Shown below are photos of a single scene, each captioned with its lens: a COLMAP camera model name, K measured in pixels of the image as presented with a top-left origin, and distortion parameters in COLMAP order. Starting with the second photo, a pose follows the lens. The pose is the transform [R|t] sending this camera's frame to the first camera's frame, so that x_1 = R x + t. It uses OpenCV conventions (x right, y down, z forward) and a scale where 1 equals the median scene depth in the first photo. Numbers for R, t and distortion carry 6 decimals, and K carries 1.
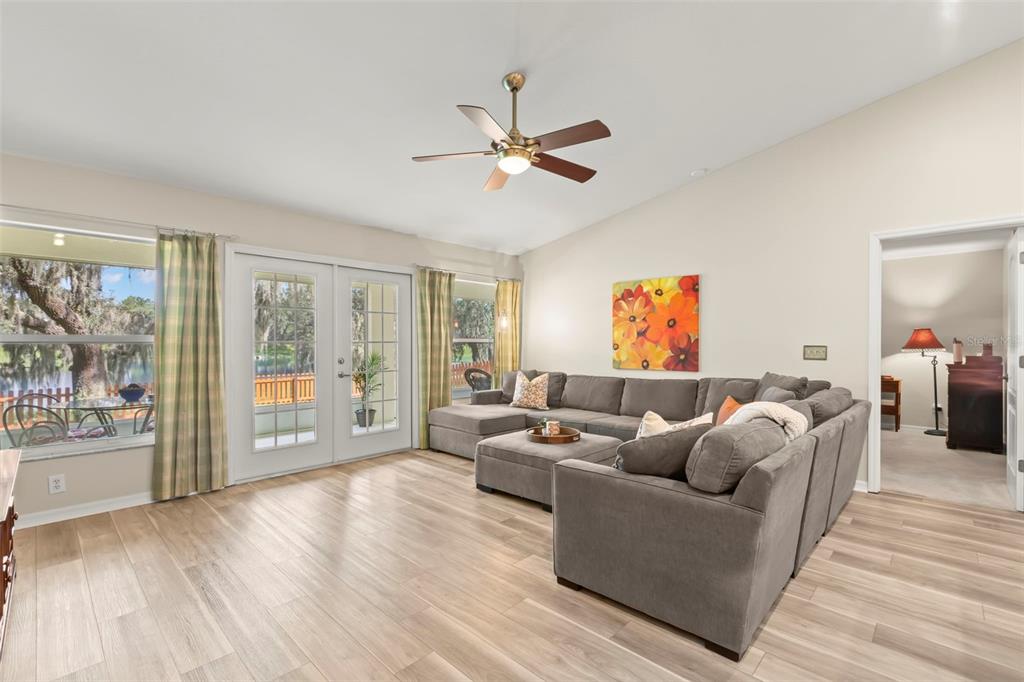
lens RADIAL K [[461.6, 0, 517.2], [0, 461.6, 342.1], [0, 0, 1]] dist [-0.001231, -0.000165]
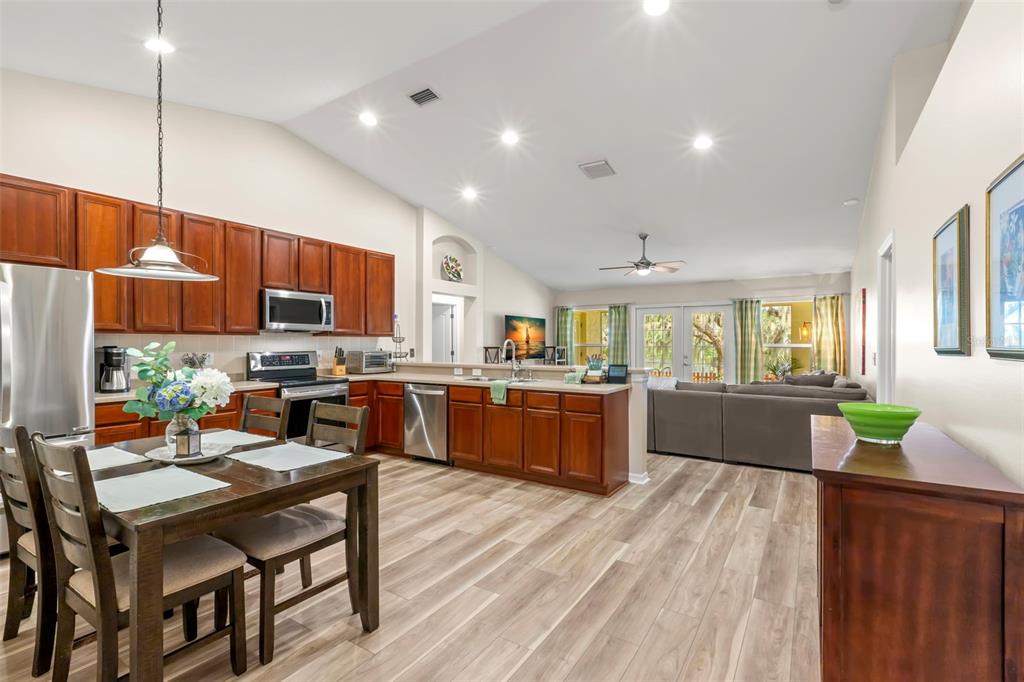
lens RADIAL K [[461.6, 0, 517.2], [0, 461.6, 342.1], [0, 0, 1]] dist [-0.001231, -0.000165]
pose [[0.190126, -0.006968, -0.981735, 1.347079], [-0.000891, 0.999973, -0.007270, -0.004173], [0.981759, 0.002257, 0.190115, -0.038853]]
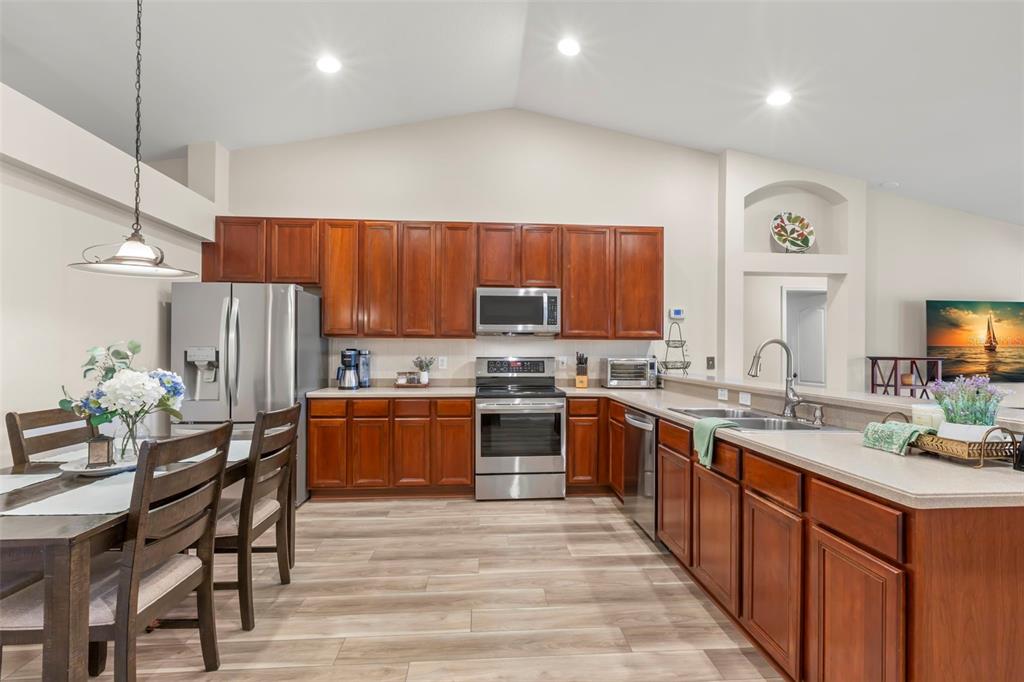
lens RADIAL K [[462.0, 0, 509.0], [0, 462.0, 349.1], [0, 0, 1]] dist [0.000260, -0.009576]
pose [[-0.672799, -0.011478, -0.739737, 0.924390], [-0.010979, 0.999924, -0.005529, -0.000542], [0.739744, 0.004402, -0.672874, 0.259353]]
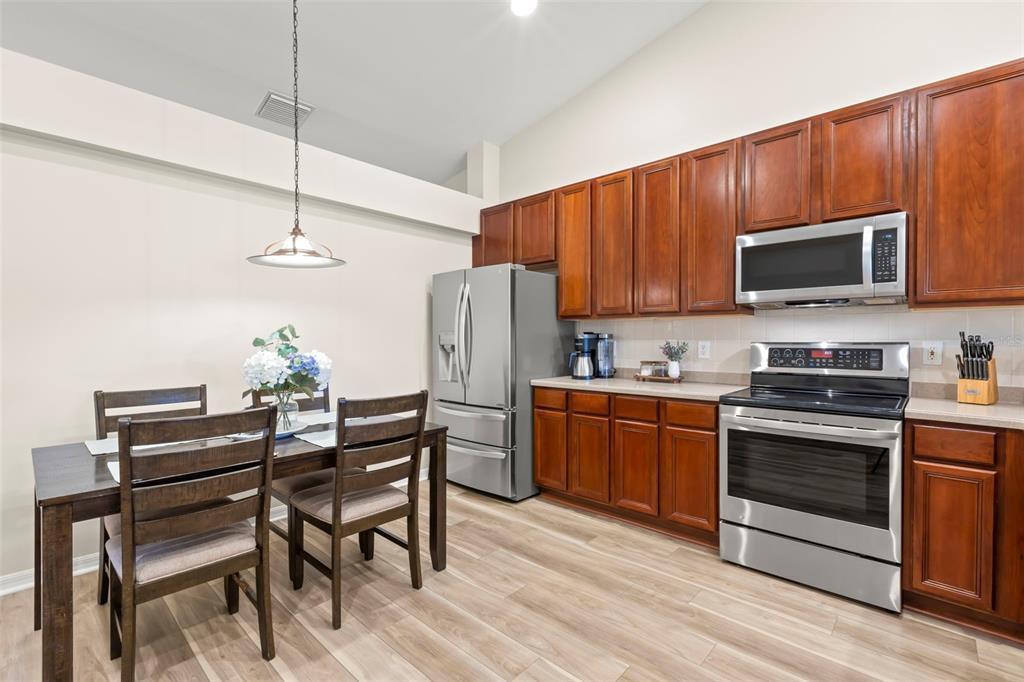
lens RADIAL K [[455.4, 0, 515.0], [0, 455.4, 342.3], [0, 0, 1]] dist [-0.001141, 0.000568]
pose [[-0.999753, -0.004571, -0.021739, 0.614485], [-0.004833, 0.999916, 0.012018, 0.005486], [0.021682, 0.012120, -0.999691, 0.189966]]
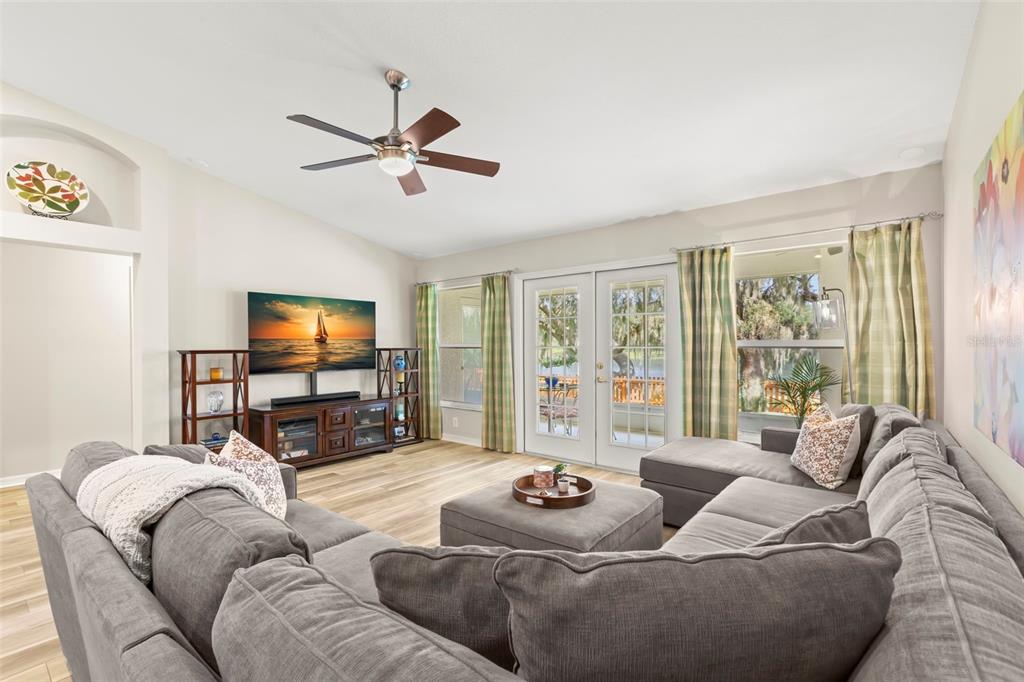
lens RADIAL K [[455.4, 0, 515.0], [0, 455.4, 342.3], [0, 0, 1]] dist [-0.001141, 0.000568]
pose [[0.089421, -0.008141, -0.995961, 0.592816], [0.006911, 0.999948, -0.007553, -0.003788], [0.995970, -0.006208, 0.089473, 0.728187]]
